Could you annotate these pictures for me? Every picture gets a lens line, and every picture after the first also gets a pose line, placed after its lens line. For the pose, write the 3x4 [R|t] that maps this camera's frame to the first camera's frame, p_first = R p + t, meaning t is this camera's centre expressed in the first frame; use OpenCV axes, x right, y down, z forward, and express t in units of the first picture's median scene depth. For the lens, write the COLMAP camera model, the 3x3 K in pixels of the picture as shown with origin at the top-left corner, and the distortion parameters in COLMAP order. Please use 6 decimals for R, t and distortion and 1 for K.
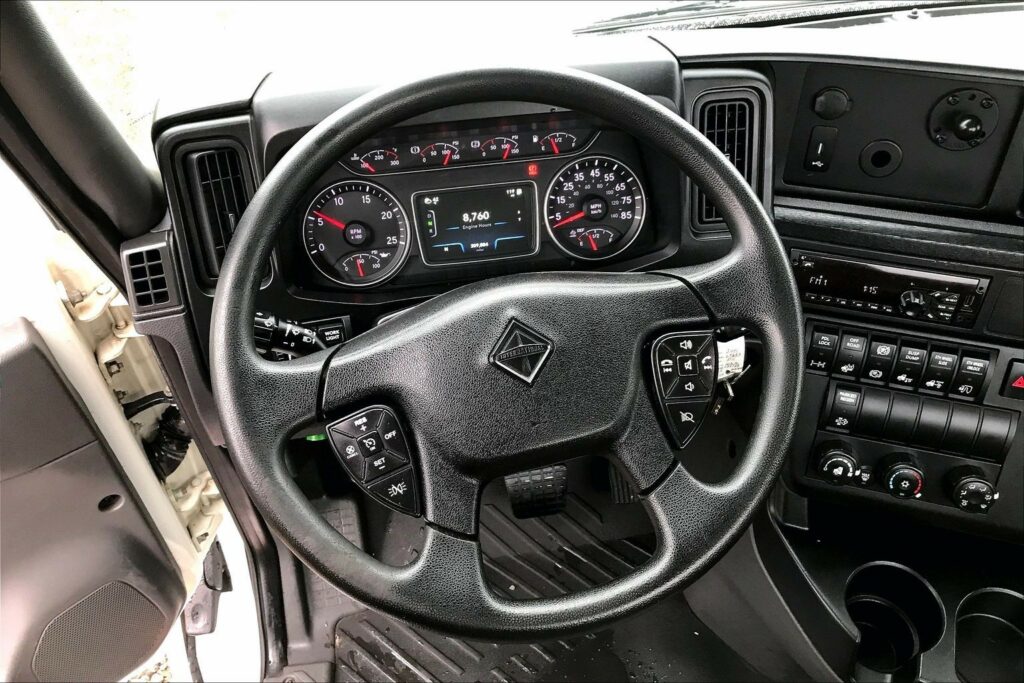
lens RADIAL K [[834.6, 0, 513.3], [0, 834.6, 343.5], [0, 0, 1]] dist [0.045235, -0.020306]
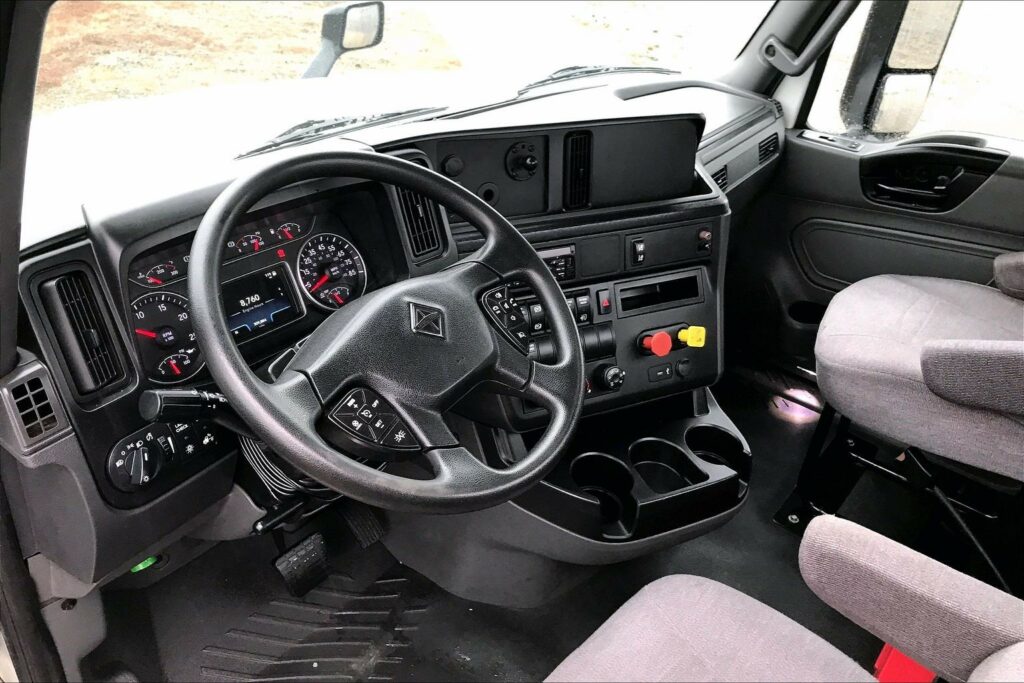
lens RADIAL K [[834.6, 0, 510.7], [0, 834.6, 336.9], [0, 0, 1]] dist [0.045235, -0.020306]
pose [[0.719656, -0.281867, 0.634544, -0.558902], [0.415269, 0.907153, -0.068008, 0.133807], [-0.556459, 0.312449, 0.769889, -0.120647]]
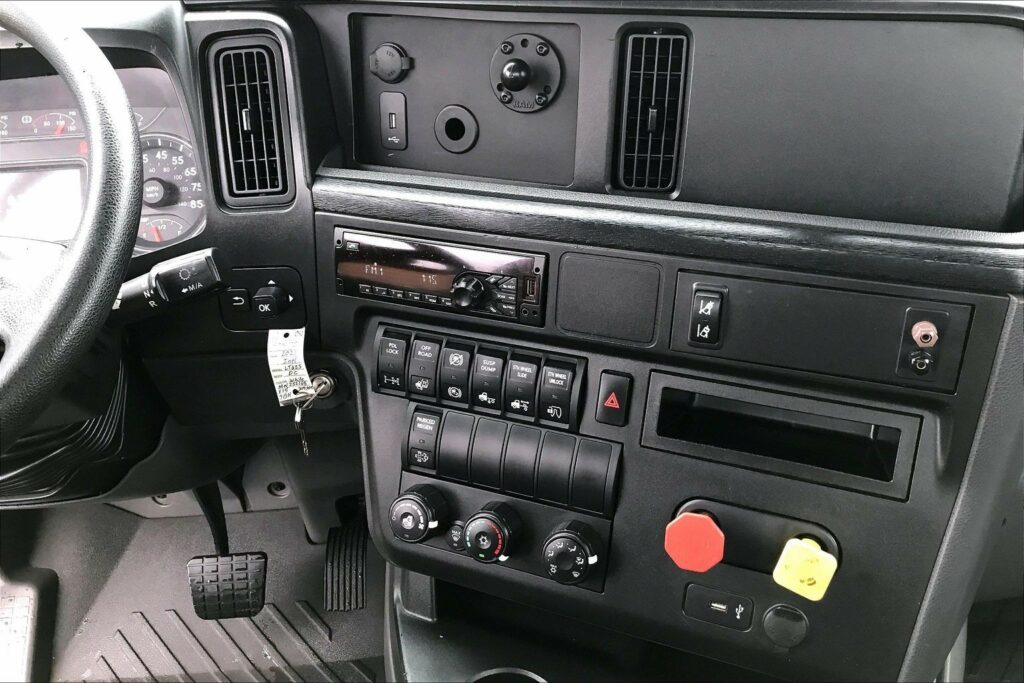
lens RADIAL K [[834.6, 0, 516.8], [0, 834.6, 333.2], [0, 0, 1]] dist [0.045235, -0.020306]
pose [[0.992953, 0.026923, -0.115414, 0.572671], [-0.052686, 0.972611, -0.226391, 0.153816], [0.106158, 0.230876, 0.967175, 0.243192]]
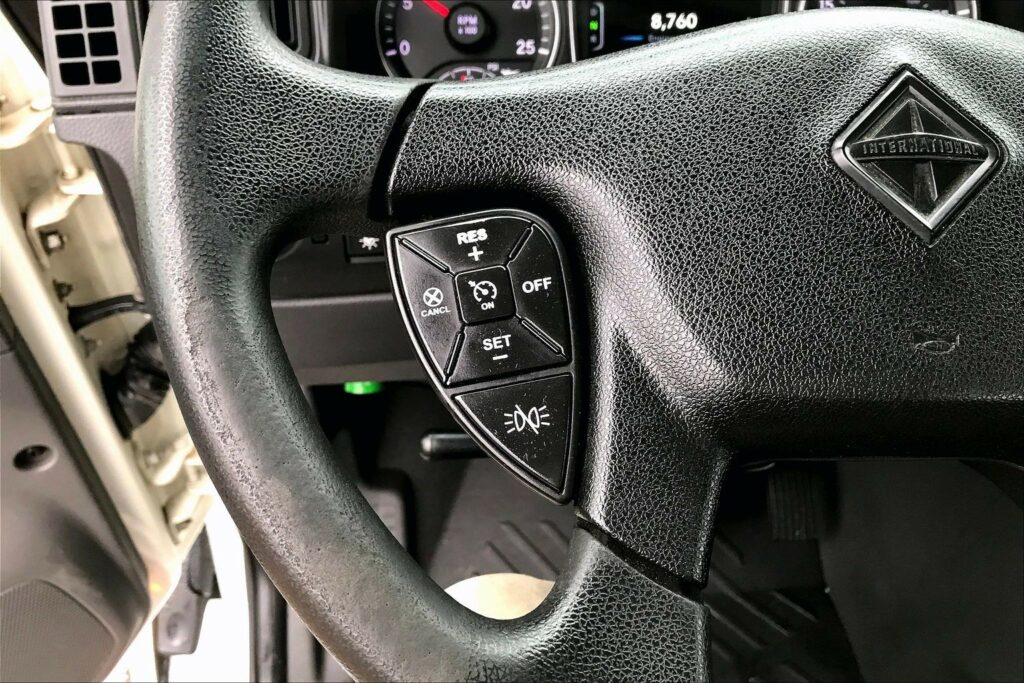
lens RADIAL K [[834.6, 0, 514.2], [0, 834.6, 335.7], [0, 0, 1]] dist [0.045235, -0.020306]
pose [[0.994427, 0.094487, -0.046775, -0.106702], [-0.095685, 0.995120, -0.024077, 0.088182], [0.044272, 0.028419, 0.998615, 0.425732]]
